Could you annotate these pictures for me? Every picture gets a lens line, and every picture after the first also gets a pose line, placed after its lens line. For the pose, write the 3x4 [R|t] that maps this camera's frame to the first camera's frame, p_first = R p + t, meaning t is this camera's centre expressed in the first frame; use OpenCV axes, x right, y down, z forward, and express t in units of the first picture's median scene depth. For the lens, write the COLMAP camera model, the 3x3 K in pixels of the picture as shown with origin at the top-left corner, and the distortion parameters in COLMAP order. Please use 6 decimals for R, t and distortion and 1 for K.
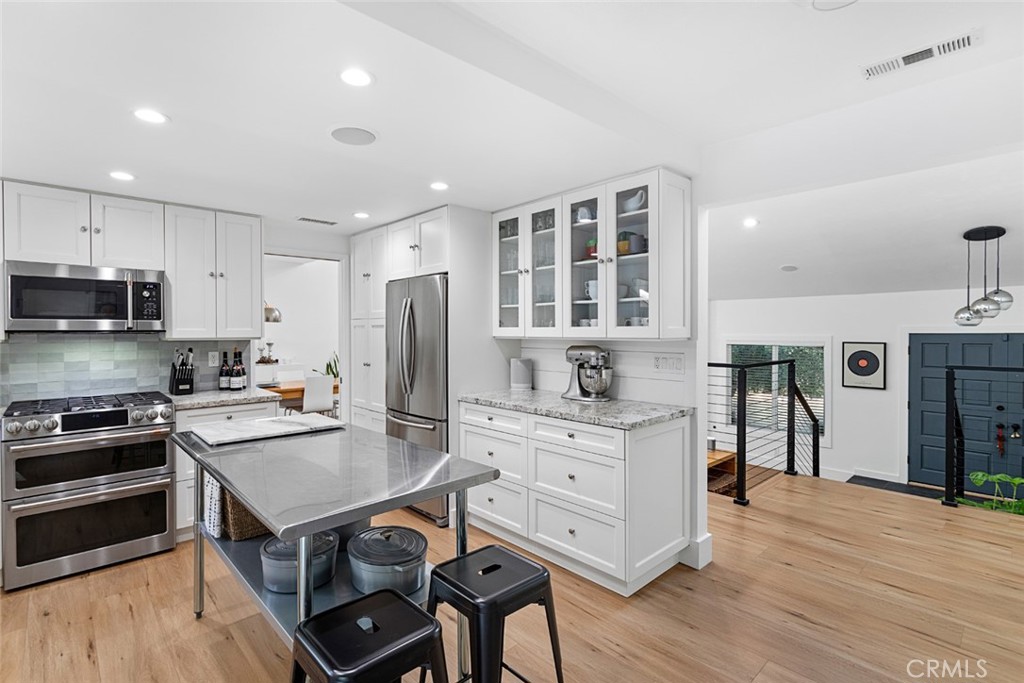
lens RADIAL K [[484.7, 0, 512.9], [0, 484.7, 335.8], [0, 0, 1]] dist [0.002613, 0.000331]
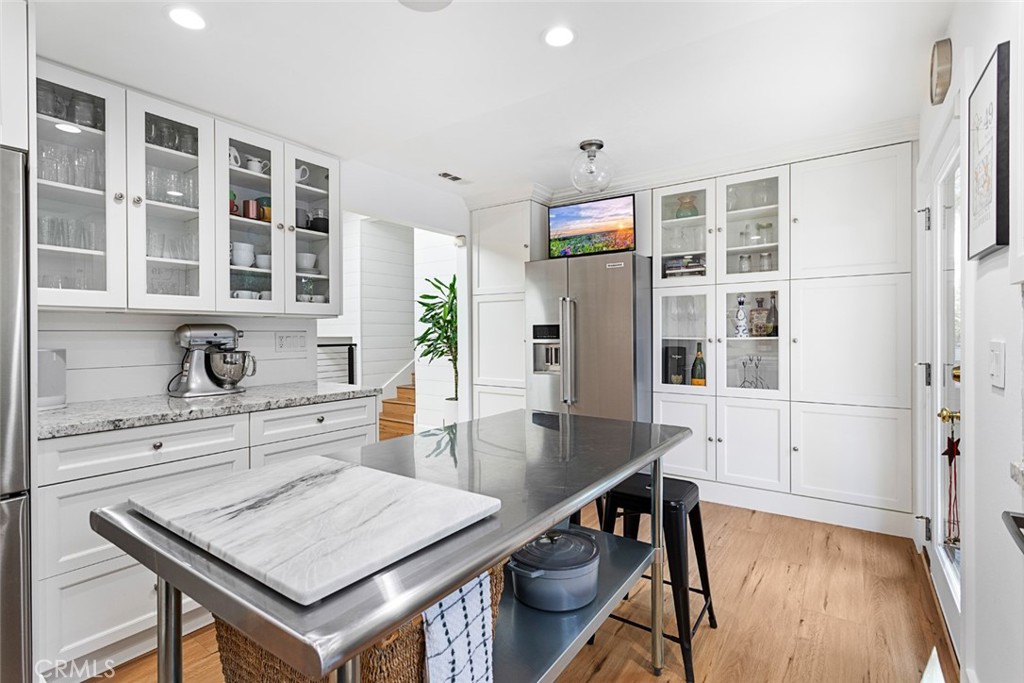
lens RADIAL K [[484.7, 0, 513.9], [0, 484.7, 337.9], [0, 0, 1]] dist [0.002613, 0.000331]
pose [[-0.204574, -0.016325, 0.978715, -0.921269], [0.005007, 0.999830, 0.017723, 0.041557], [-0.978838, 0.008527, -0.204458, 0.904690]]
